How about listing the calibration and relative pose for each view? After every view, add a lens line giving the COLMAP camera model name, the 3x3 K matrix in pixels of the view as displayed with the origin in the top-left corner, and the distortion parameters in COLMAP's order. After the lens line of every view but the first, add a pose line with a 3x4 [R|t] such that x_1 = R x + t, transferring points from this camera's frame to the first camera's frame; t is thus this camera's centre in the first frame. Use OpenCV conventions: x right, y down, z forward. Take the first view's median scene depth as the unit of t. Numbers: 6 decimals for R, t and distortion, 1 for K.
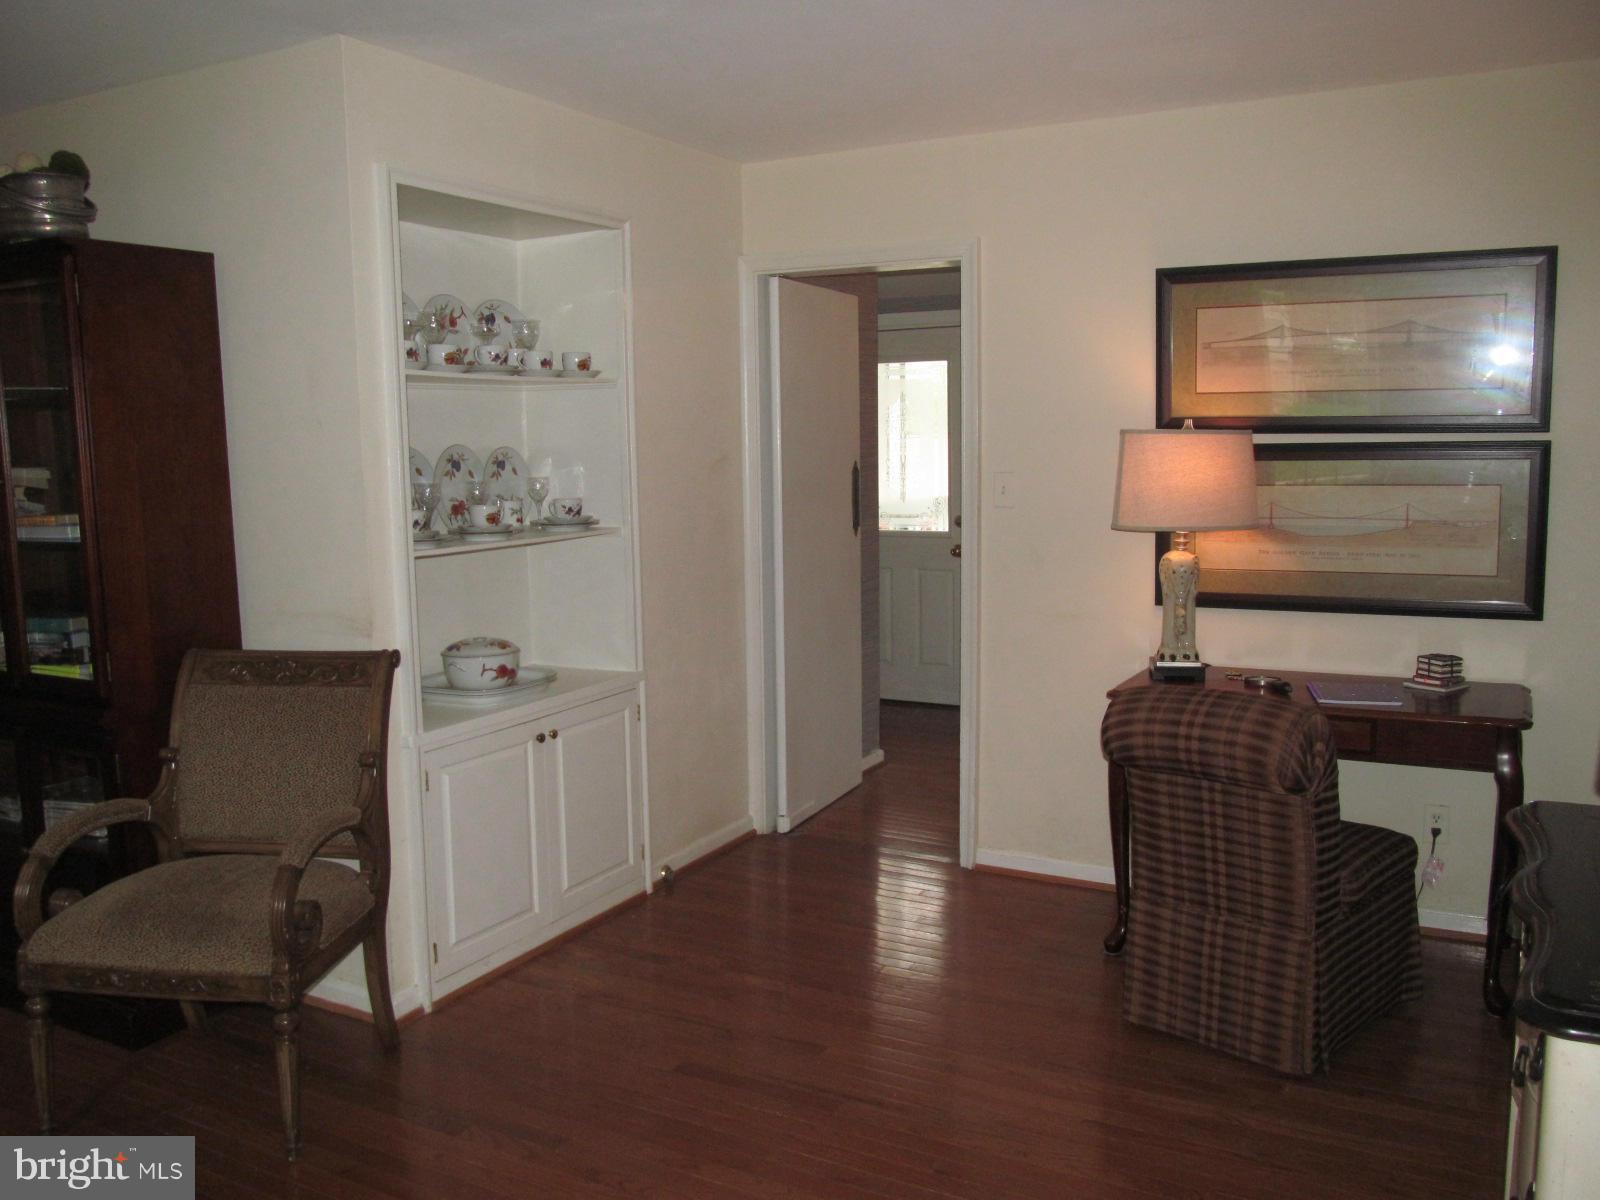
lens RADIAL K [[1316.5, 0, 819.6], [0, 1316.5, 602.3], [0, 0, 1]] dist [-0.059313, 0.016073]
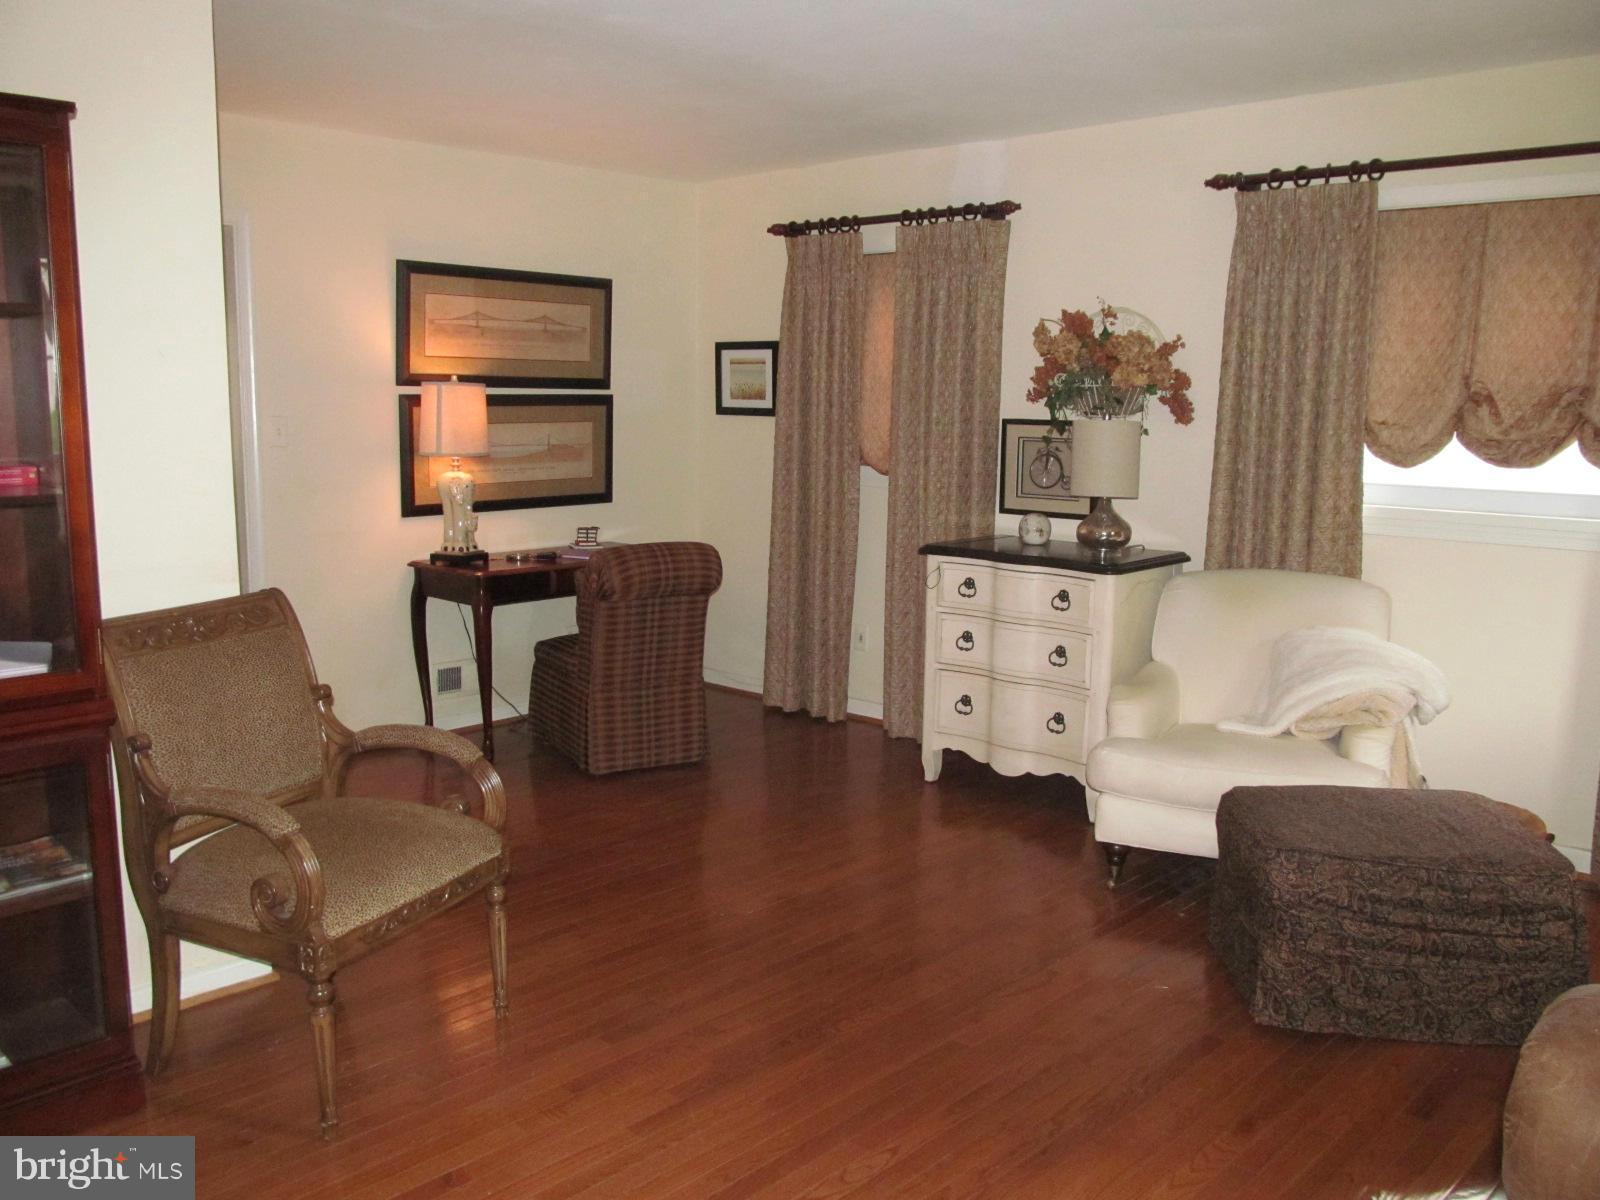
lens RADIAL K [[1316.5, 0, 819.6], [0, 1316.5, 602.3], [0, 0, 1]] dist [-0.059313, 0.016073]
pose [[0.247020, -0.133287, 0.959800, -0.972245], [0.100155, 0.988702, 0.111524, -0.019564], [-0.963821, 0.068580, 0.257578, 0.292305]]
